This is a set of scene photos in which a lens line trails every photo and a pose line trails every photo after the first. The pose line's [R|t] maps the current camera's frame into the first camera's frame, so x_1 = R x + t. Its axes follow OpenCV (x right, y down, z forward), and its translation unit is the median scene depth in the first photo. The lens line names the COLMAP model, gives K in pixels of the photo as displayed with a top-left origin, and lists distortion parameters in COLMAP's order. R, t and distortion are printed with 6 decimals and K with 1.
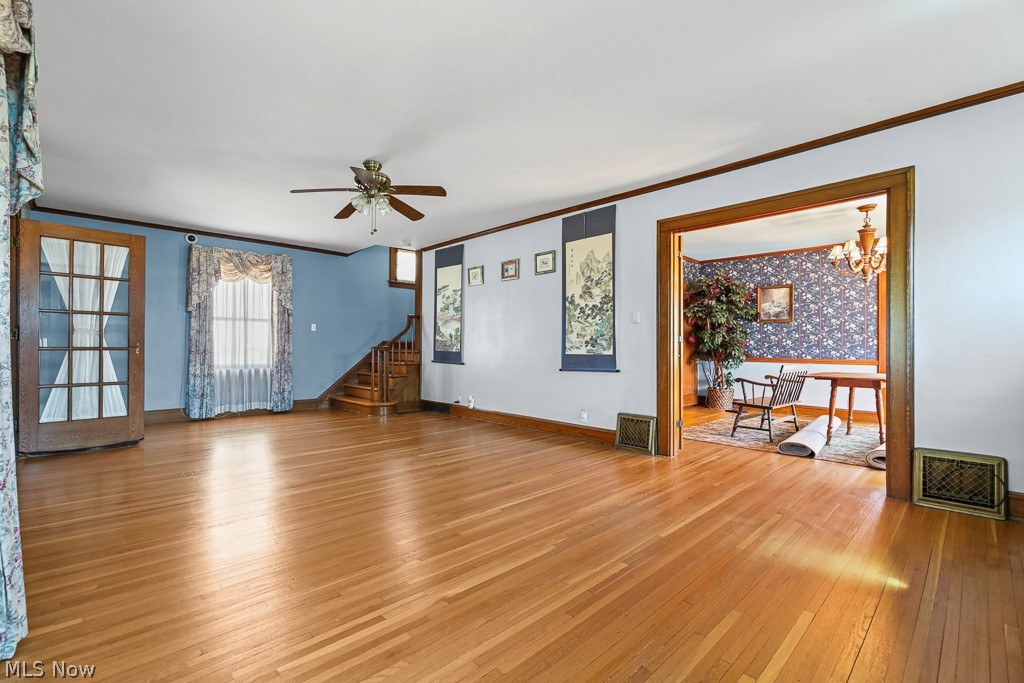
lens RADIAL K [[448.4, 0, 494.2], [0, 448.4, 345.0], [0, 0, 1]] dist [-0.000579, -0.000076]
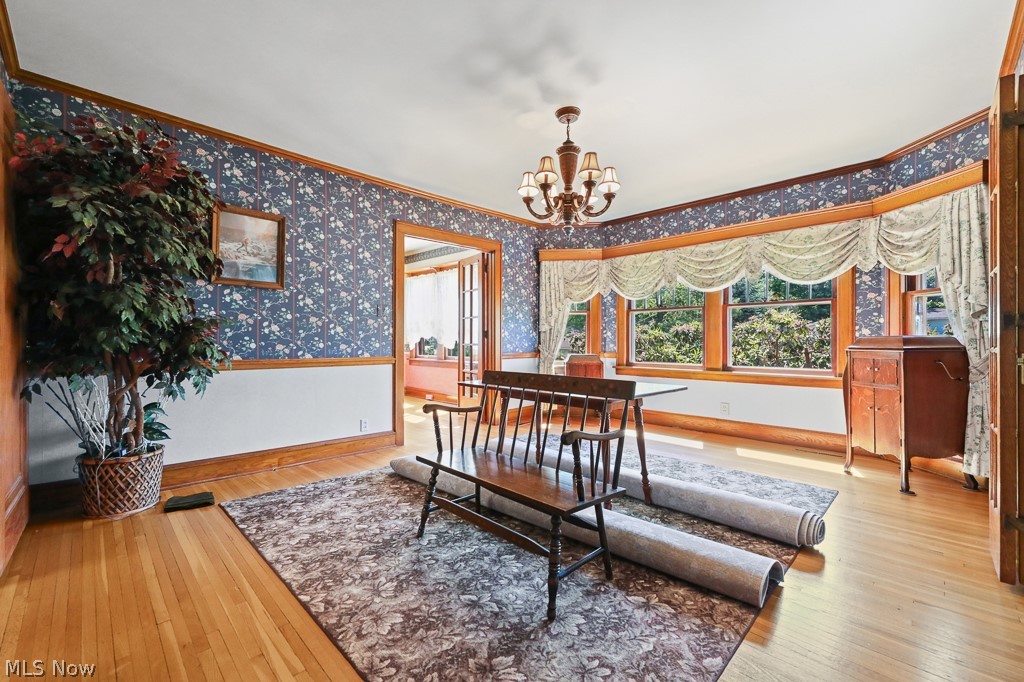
lens RADIAL K [[427.5, 0, 514.8], [0, 427.5, 343.1], [0, 0, 1]] dist [-0.001510, -0.000093]
pose [[-0.048033, -0.010796, 0.998787, 0.158227], [-0.005280, 0.999930, 0.010554, 0.004162], [-0.998832, -0.004767, -0.048087, 0.756685]]
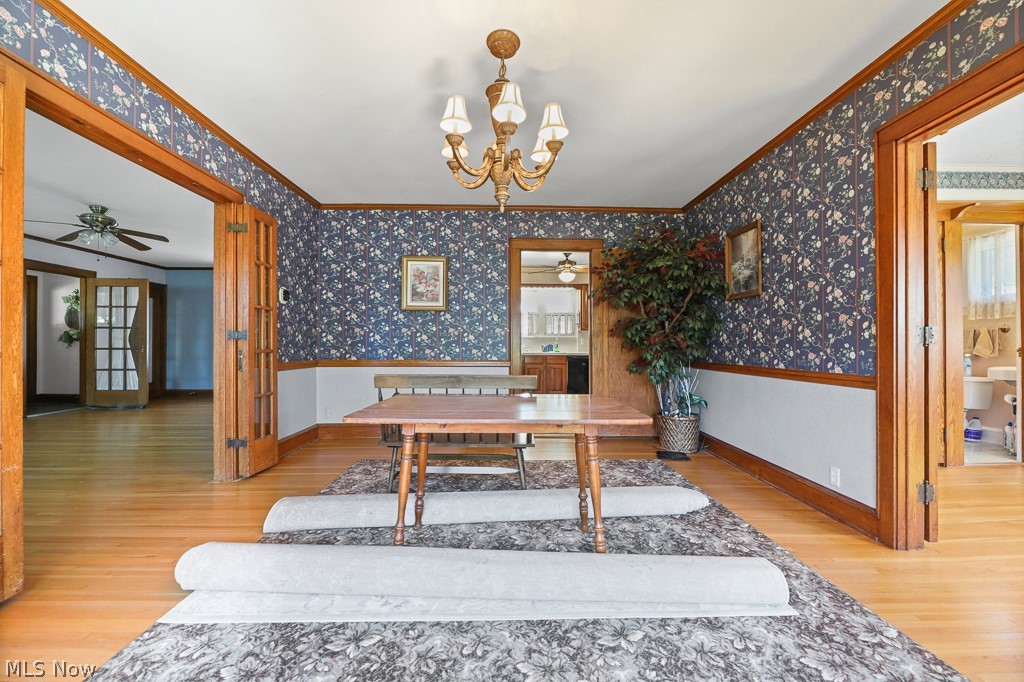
lens RADIAL K [[434.9, 0, 512.9], [0, 434.9, 345.3], [0, 0, 1]] dist [0.000896, 0.000150]
pose [[0.745885, -0.007557, -0.666032, 0.783367], [0.004240, 0.999969, -0.006598, 0.007309], [0.666062, 0.002098, 0.745894, 0.454231]]
